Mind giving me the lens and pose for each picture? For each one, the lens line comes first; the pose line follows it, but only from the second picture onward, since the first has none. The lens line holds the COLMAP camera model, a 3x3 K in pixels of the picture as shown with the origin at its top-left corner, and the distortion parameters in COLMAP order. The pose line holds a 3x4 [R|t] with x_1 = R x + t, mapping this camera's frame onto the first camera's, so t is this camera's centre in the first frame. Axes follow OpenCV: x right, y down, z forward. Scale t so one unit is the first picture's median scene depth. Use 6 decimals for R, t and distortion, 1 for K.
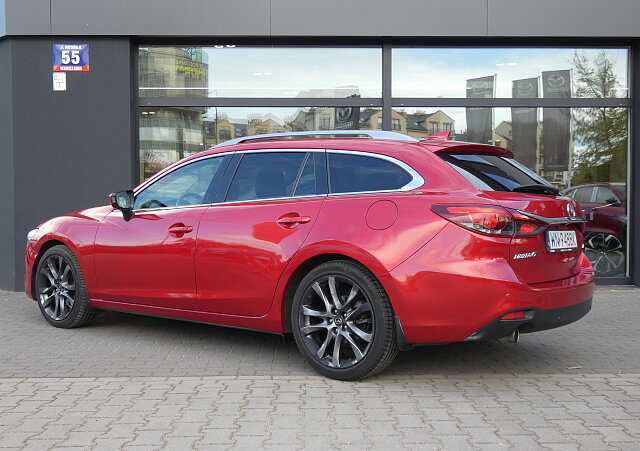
lens RADIAL K [[696.8, 0, 350.9], [0, 696.8, 219.2], [0, 0, 1]] dist [-0.010837, 0.000000]
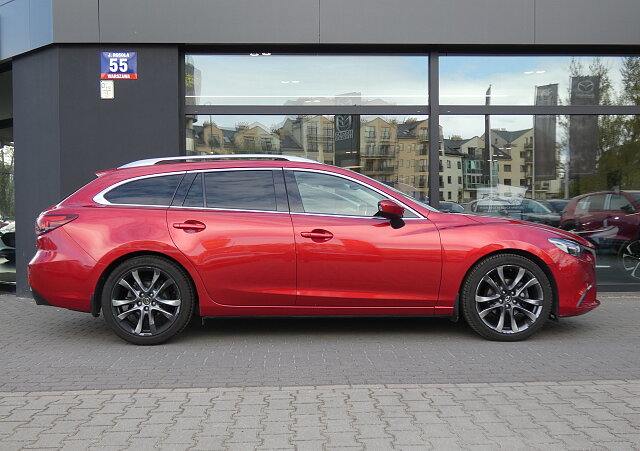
lens RADIAL K [[696.8, 0, 323.0], [0, 696.8, 226.6], [0, 0, 1]] dist [-0.010837, 0.000000]
pose [[0.999839, -0.004805, 0.017302, -0.129563], [0.004824, 0.999988, -0.001091, -0.000202], [-0.017296, 0.001174, 0.999850, 0.003064]]
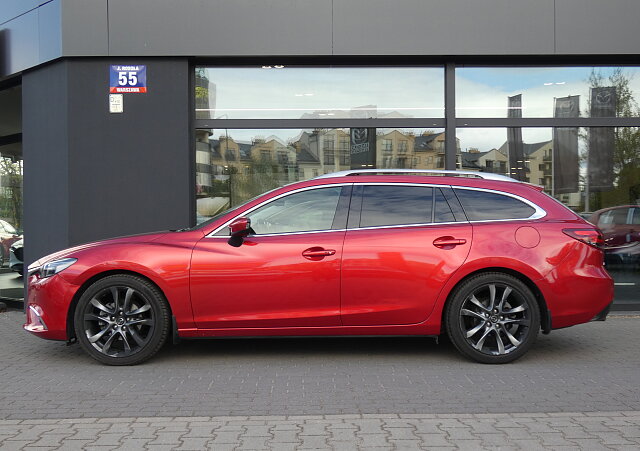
lens RADIAL K [[696.8, 0, 321.9], [0, 696.8, 225.2], [0, 0, 1]] dist [-0.010837, 0.000000]
pose [[0.999948, -0.004794, -0.009043, -0.122922], [0.004599, 0.999759, -0.021488, -0.005373], [0.009144, 0.021445, 0.999728, 0.031868]]
